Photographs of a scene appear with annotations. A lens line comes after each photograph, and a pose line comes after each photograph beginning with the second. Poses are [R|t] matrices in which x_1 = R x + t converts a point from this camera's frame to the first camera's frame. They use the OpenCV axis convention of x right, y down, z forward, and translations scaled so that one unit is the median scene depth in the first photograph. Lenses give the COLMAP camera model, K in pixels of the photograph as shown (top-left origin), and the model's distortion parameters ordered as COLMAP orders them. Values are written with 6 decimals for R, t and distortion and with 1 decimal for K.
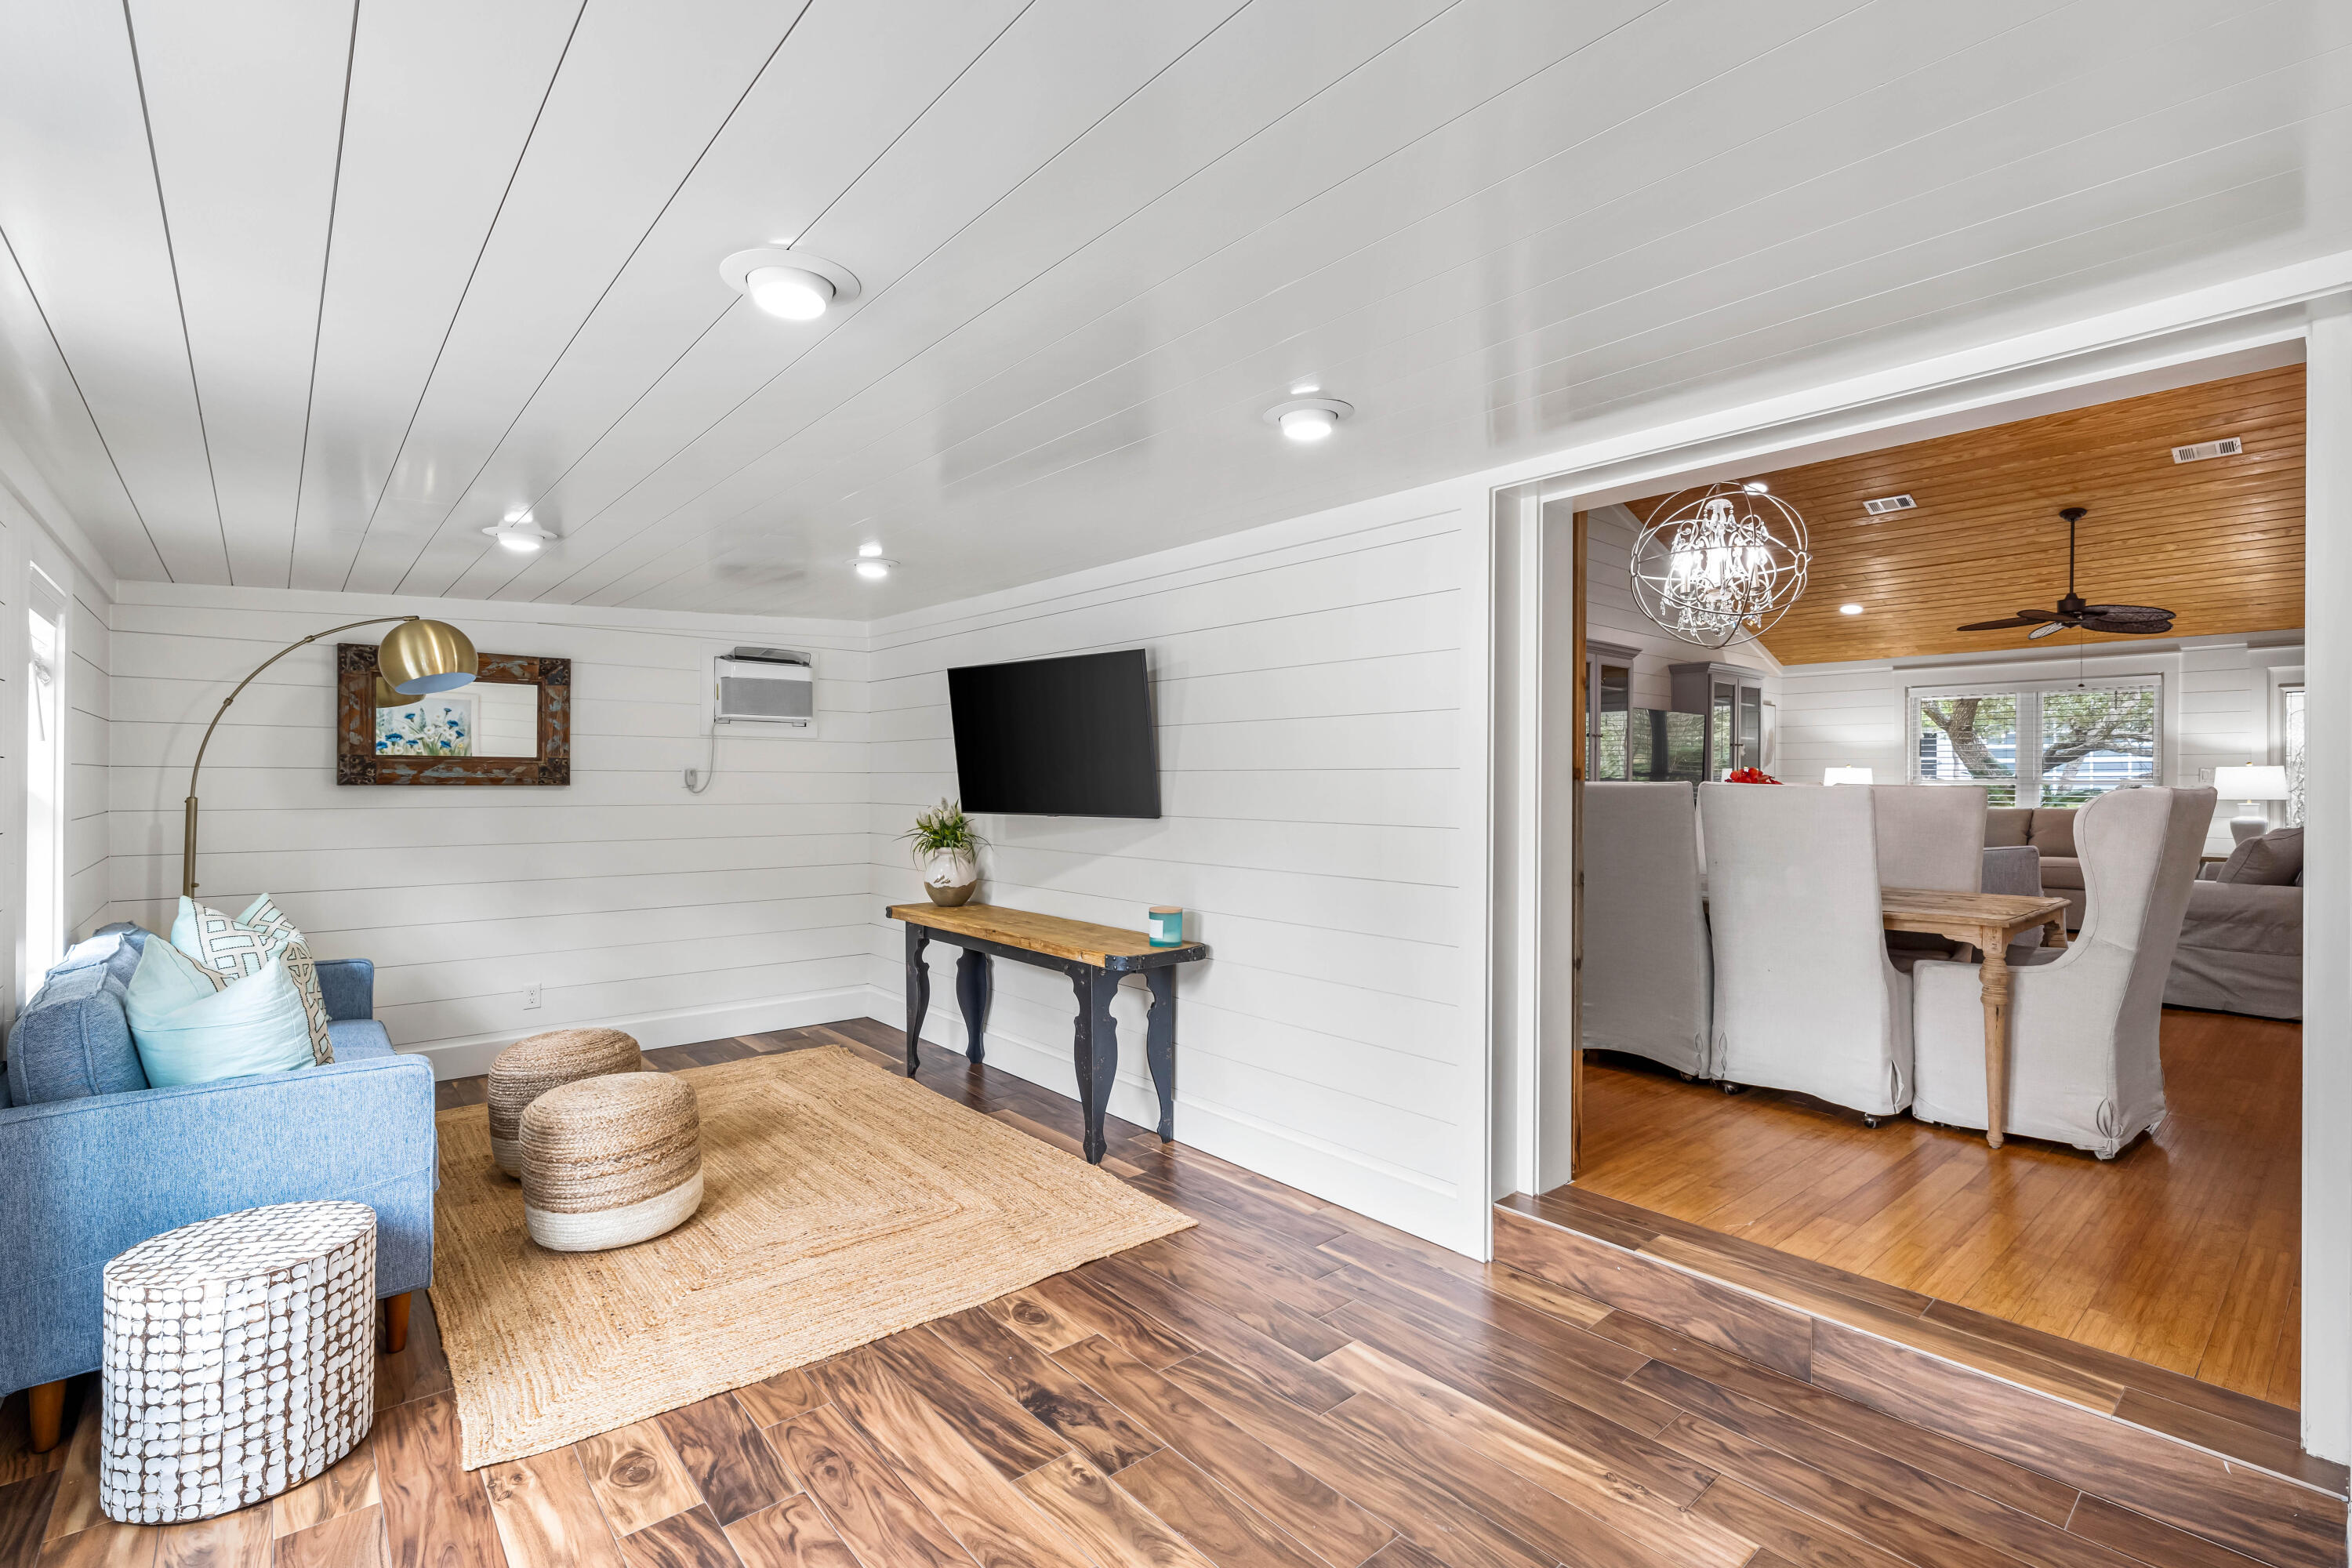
lens RADIAL K [[1053.6, 0, 1175.0], [0, 1053.6, 782.8], [0, 0, 1]] dist [0.002149, -0.000883]
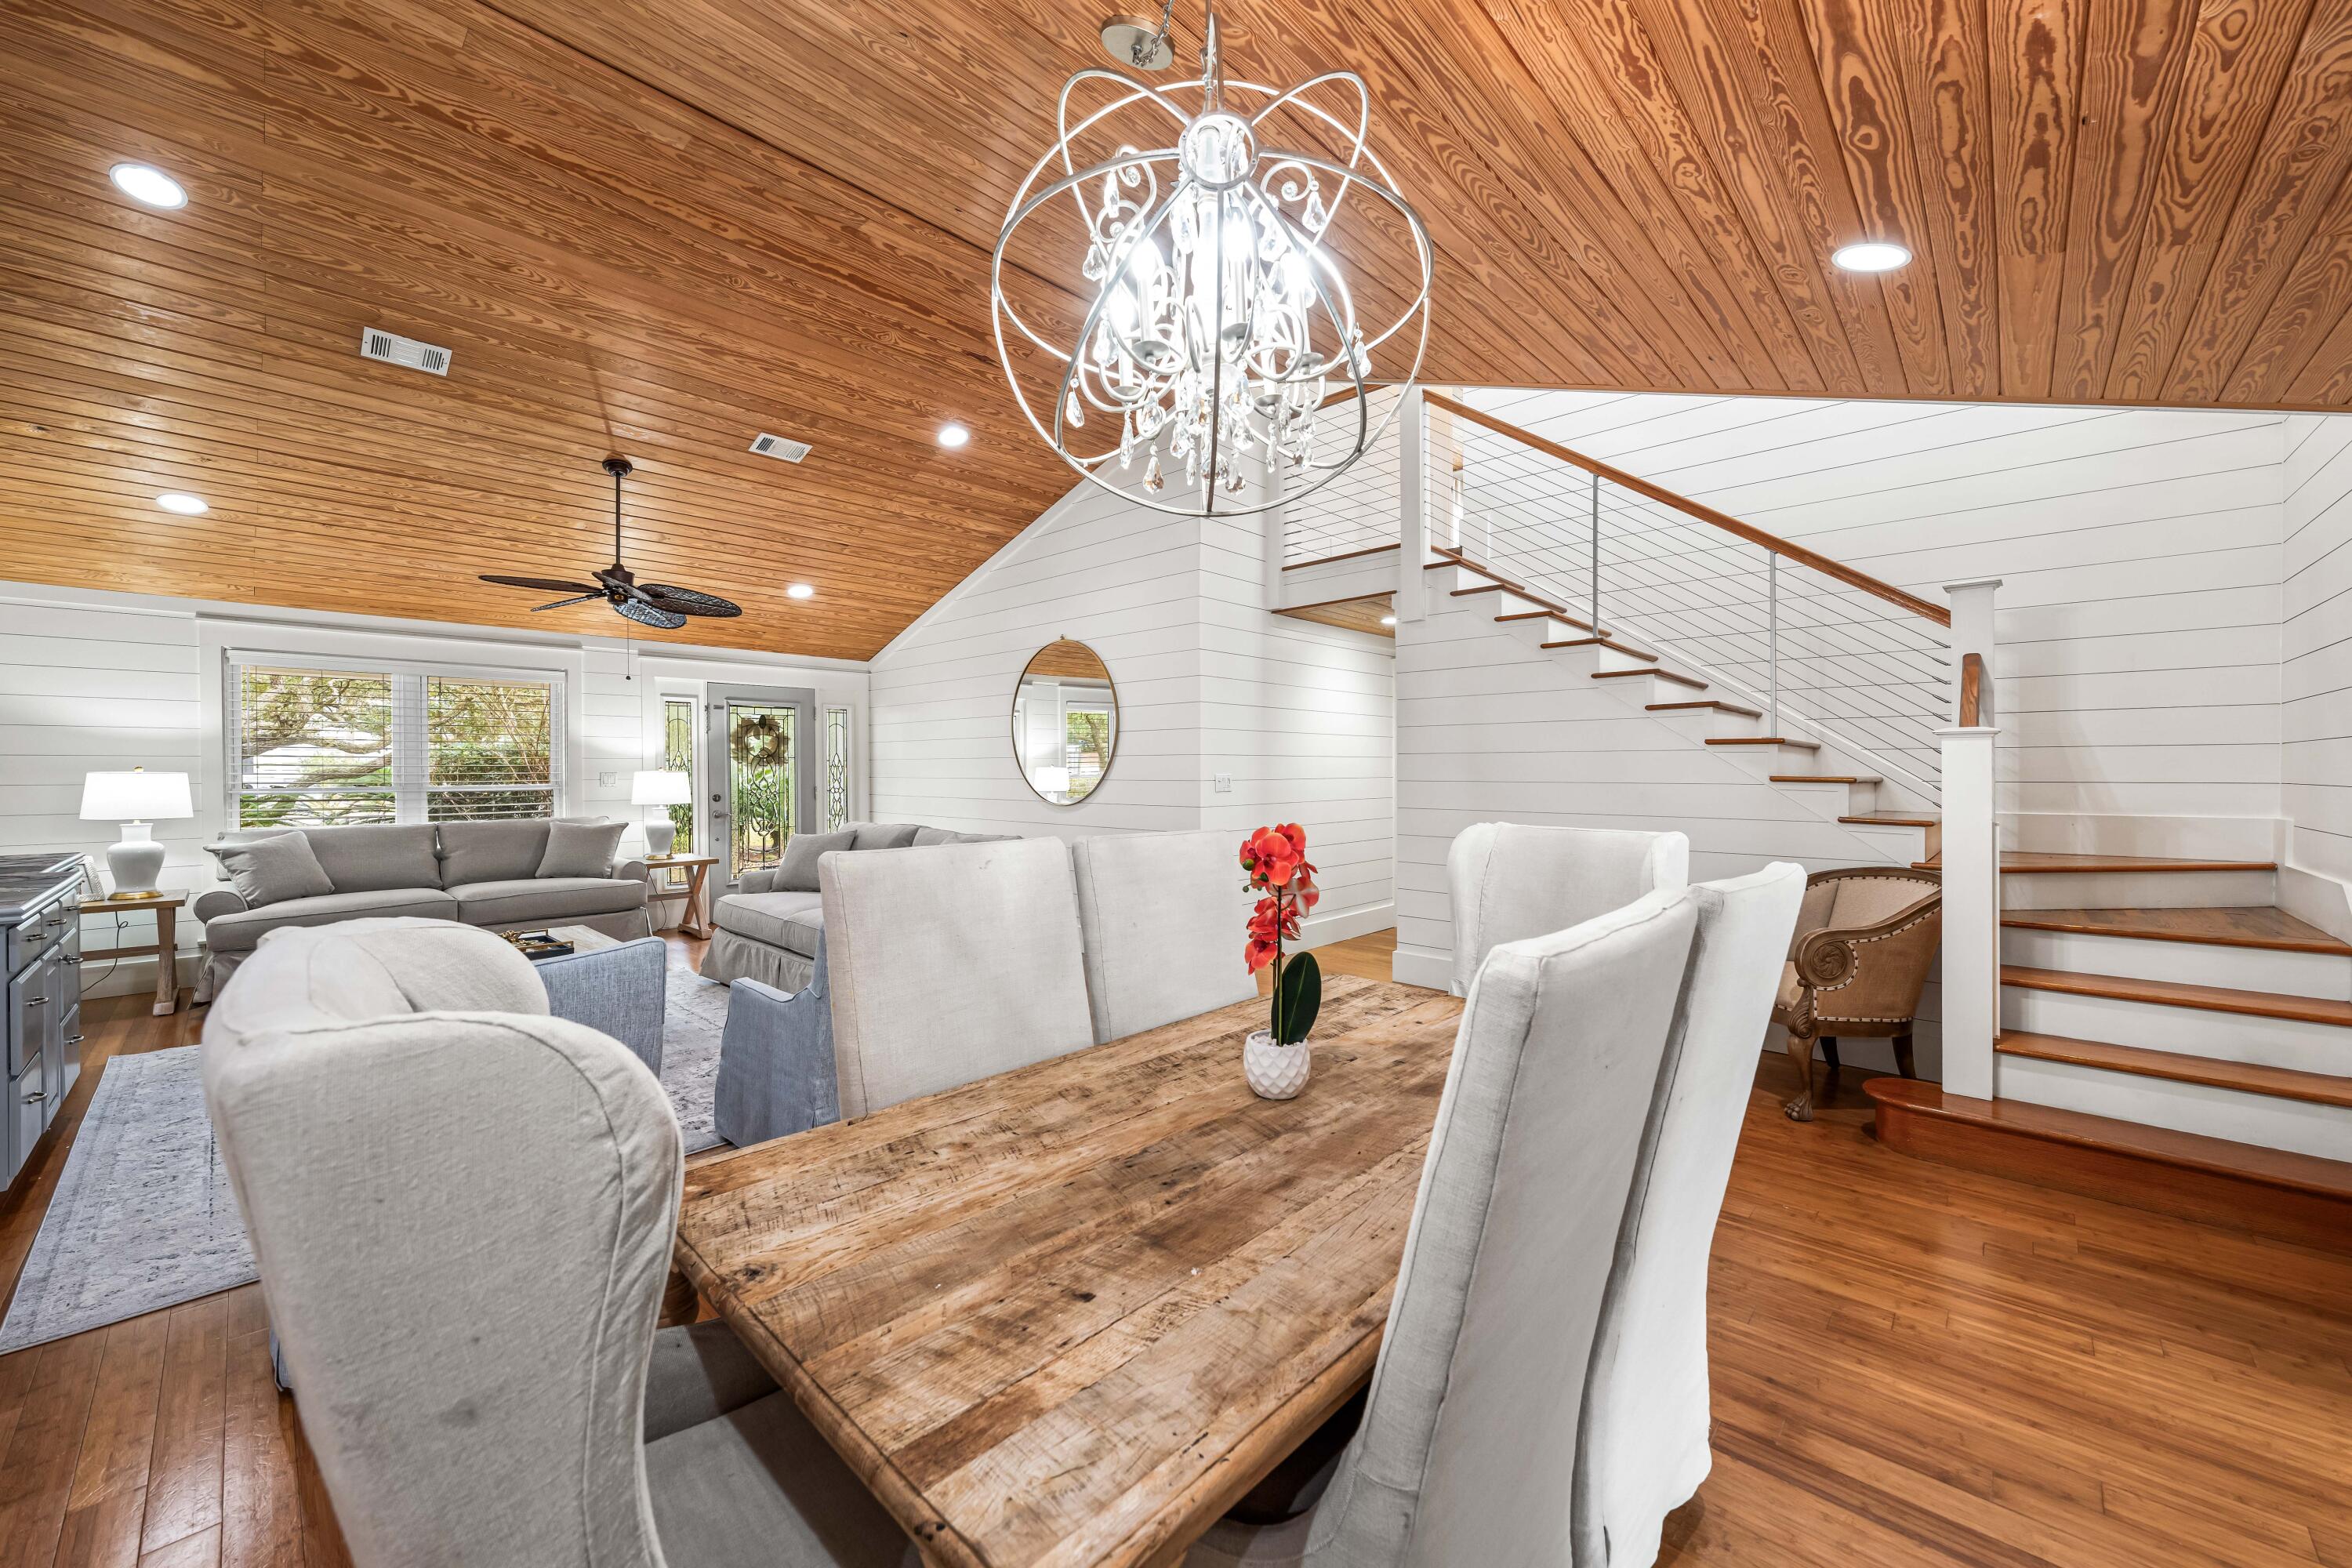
lens RADIAL K [[881.3, 0, 1183.3], [0, 881.3, 774.1], [0, 0, 1]] dist [-0.001992, -0.000185]
pose [[-0.109503, -0.010462, 0.993931, 0.119019], [0.003554, 0.999934, 0.010916, -0.022375], [-0.993980, 0.004728, -0.109458, 0.637588]]
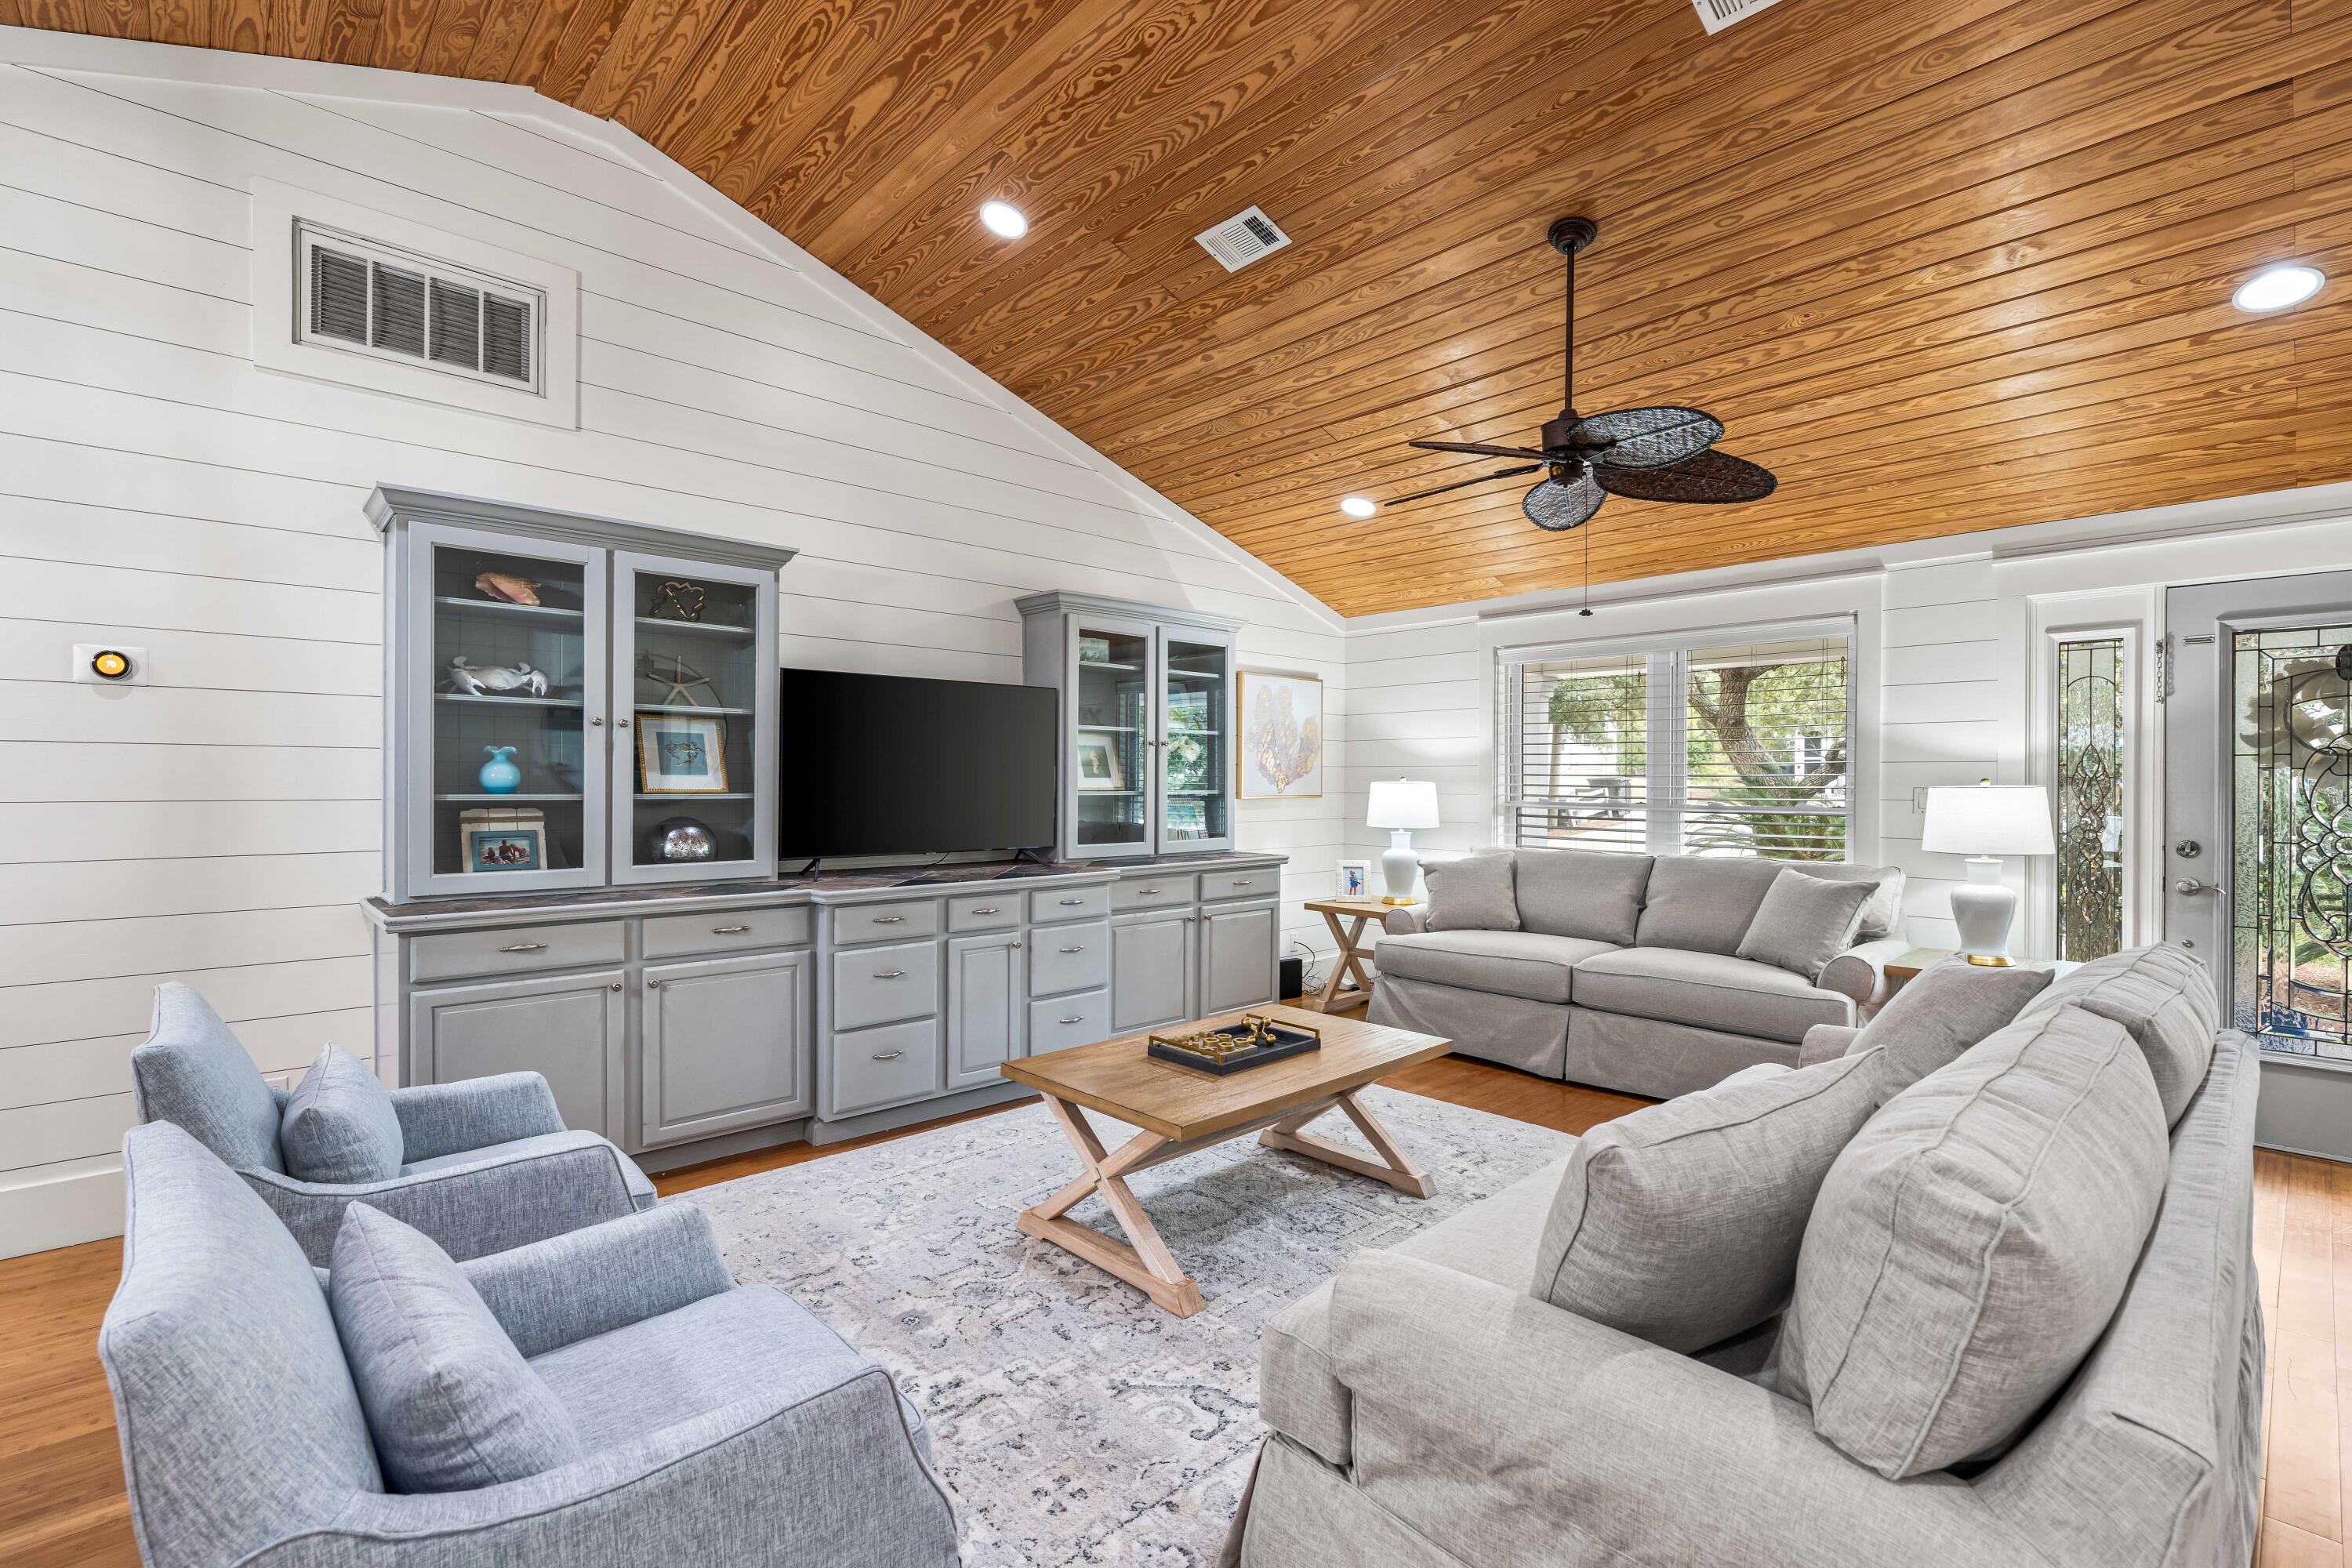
lens RADIAL K [[1053.6, 0, 1178.3], [0, 1053.6, 784.3], [0, 0, 1]] dist [0.002149, -0.000883]
pose [[0.999187, -0.000655, 0.040300, 0.662661], [0.000518, 0.999994, 0.003417, -0.020246], [-0.040302, -0.003394, 0.999182, 0.552003]]
